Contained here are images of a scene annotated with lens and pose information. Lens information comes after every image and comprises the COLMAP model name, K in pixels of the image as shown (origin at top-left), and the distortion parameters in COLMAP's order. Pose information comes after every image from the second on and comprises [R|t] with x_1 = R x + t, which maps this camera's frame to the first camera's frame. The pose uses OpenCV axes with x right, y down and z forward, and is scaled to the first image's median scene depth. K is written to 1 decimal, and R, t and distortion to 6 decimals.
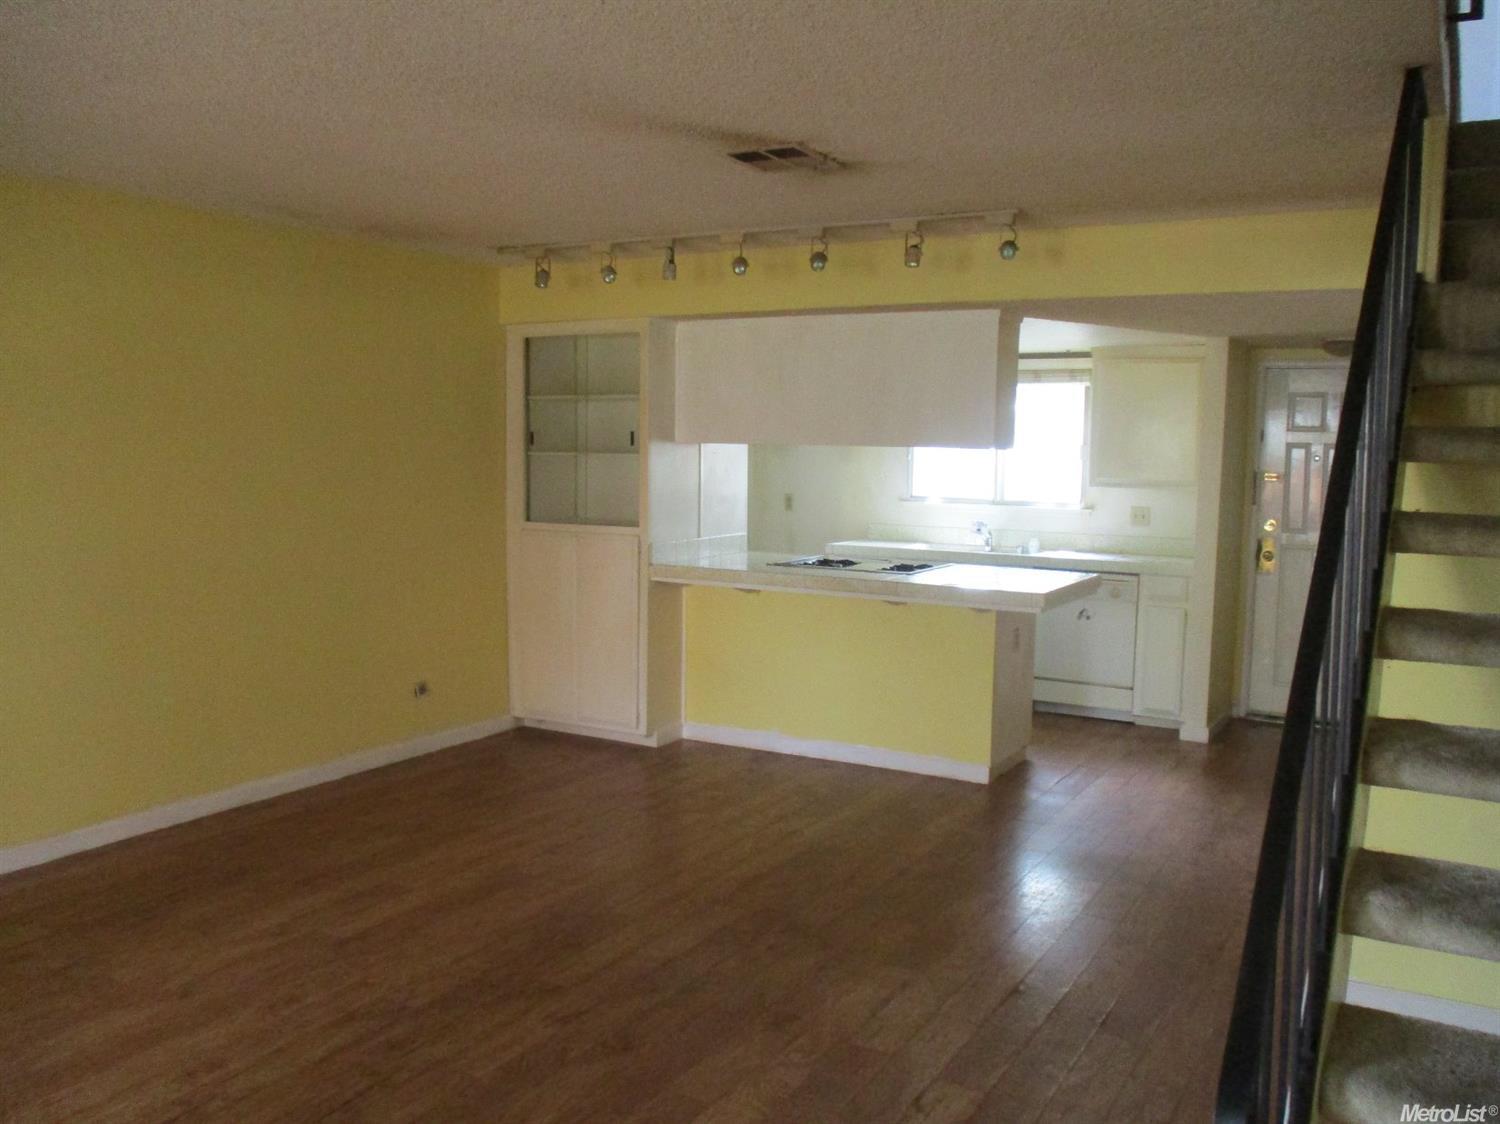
lens RADIAL K [[1252.8, 0, 750.0], [0, 1252.8, 562.0], [0, 0, 1]] dist [0.002089, 0.005316]
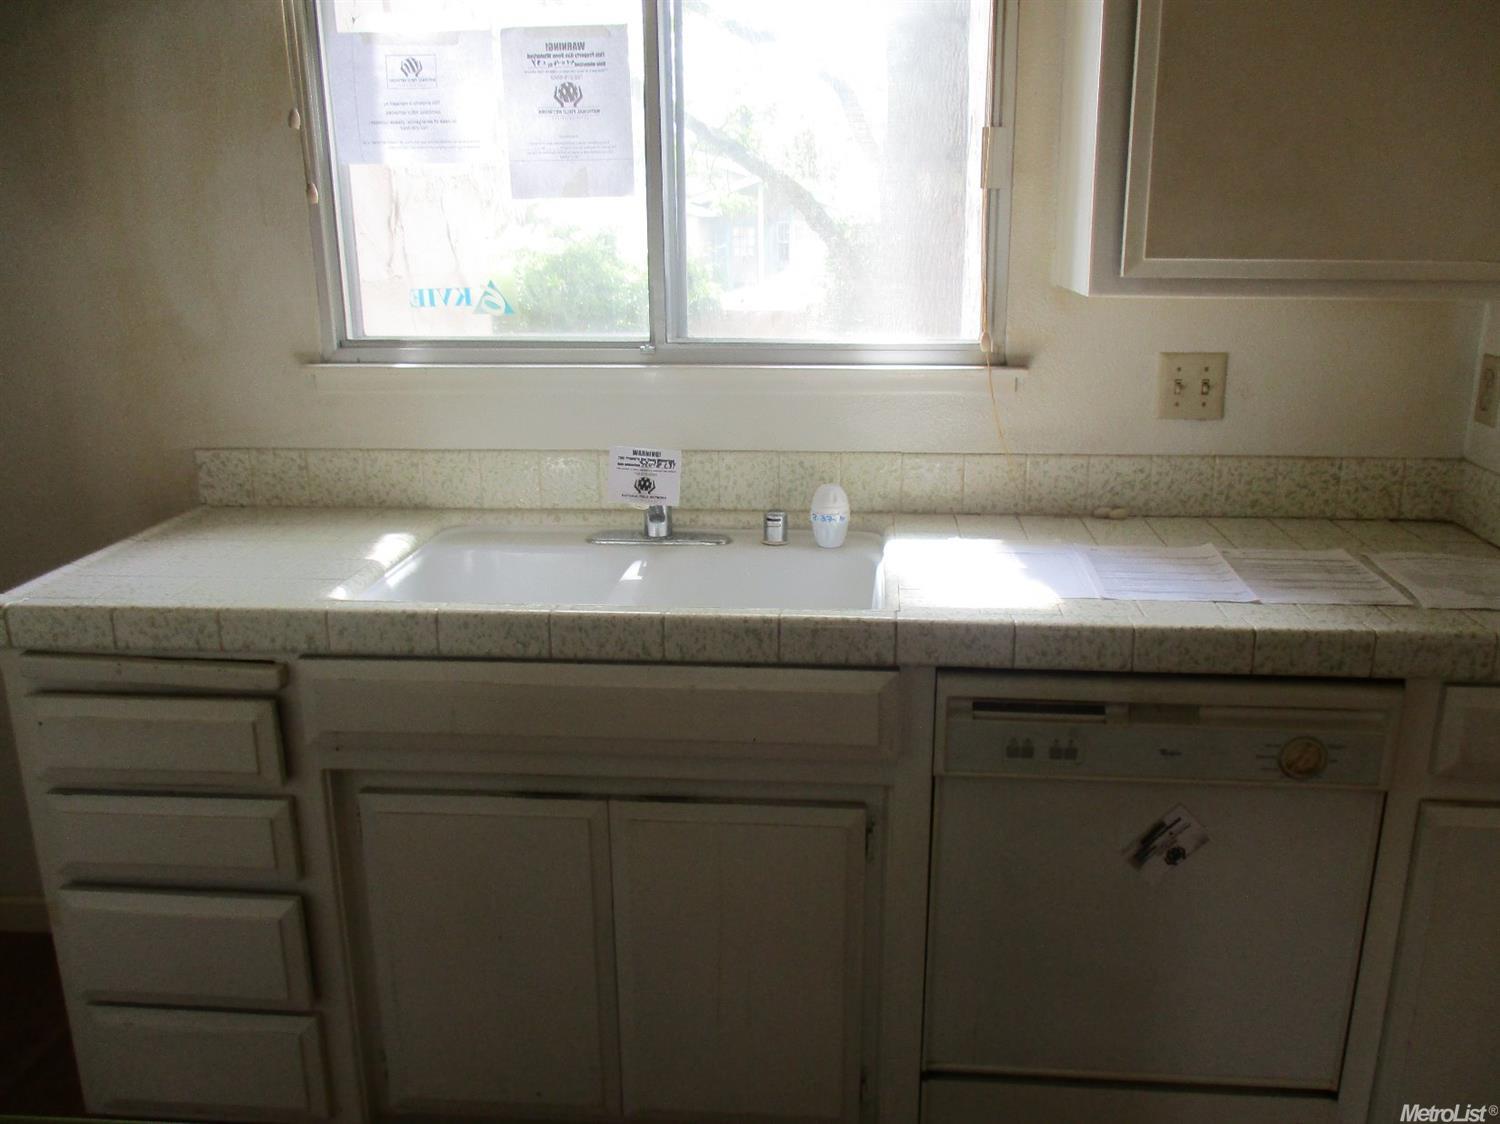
lens RADIAL K [[1252.8, 0, 750.0], [0, 1252.8, 562.0], [0, 0, 1]] dist [0.002089, 0.005316]
pose [[0.901487, -0.138695, 0.409982, 0.104656], [0.056481, 0.976863, 0.206274, -0.065163], [-0.429105, -0.162797, 0.888463, 0.828020]]
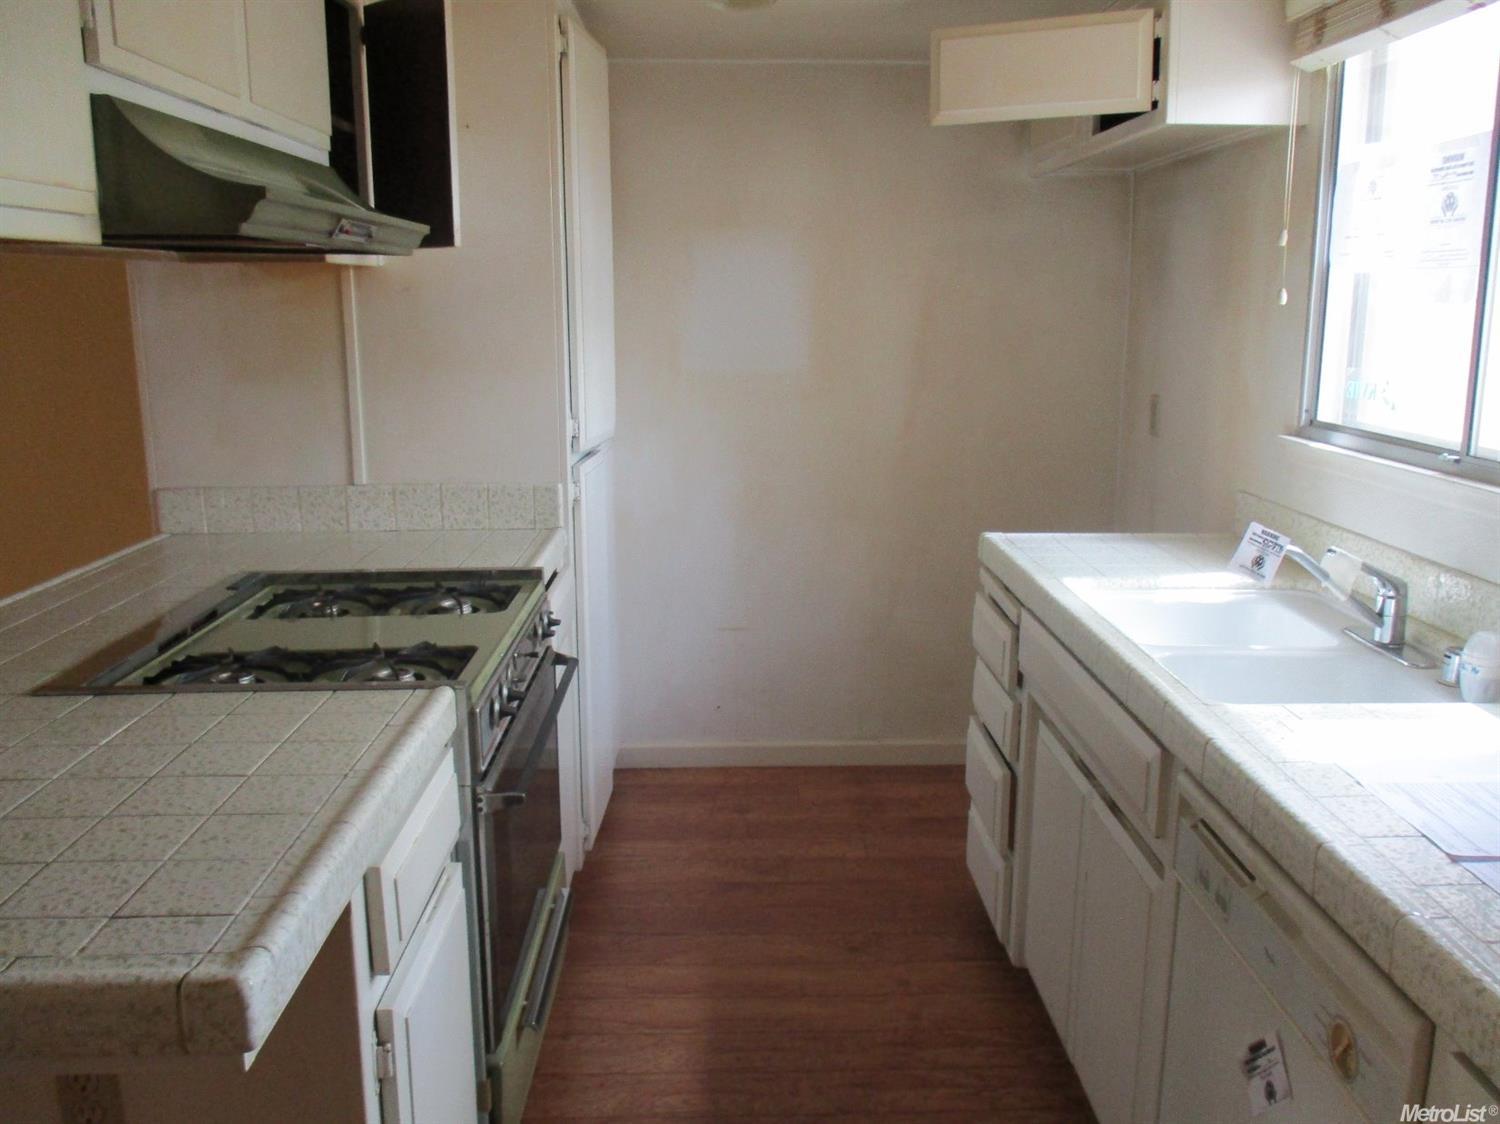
lens RADIAL K [[1252.8, 0, 750.0], [0, 1252.8, 562.0], [0, 0, 1]] dist [0.002089, 0.005316]
pose [[0.523098, 0.164647, -0.836218, 0.377026], [-0.069022, 0.986123, 0.150985, -0.063345], [0.849473, -0.021263, 0.527203, 0.822551]]
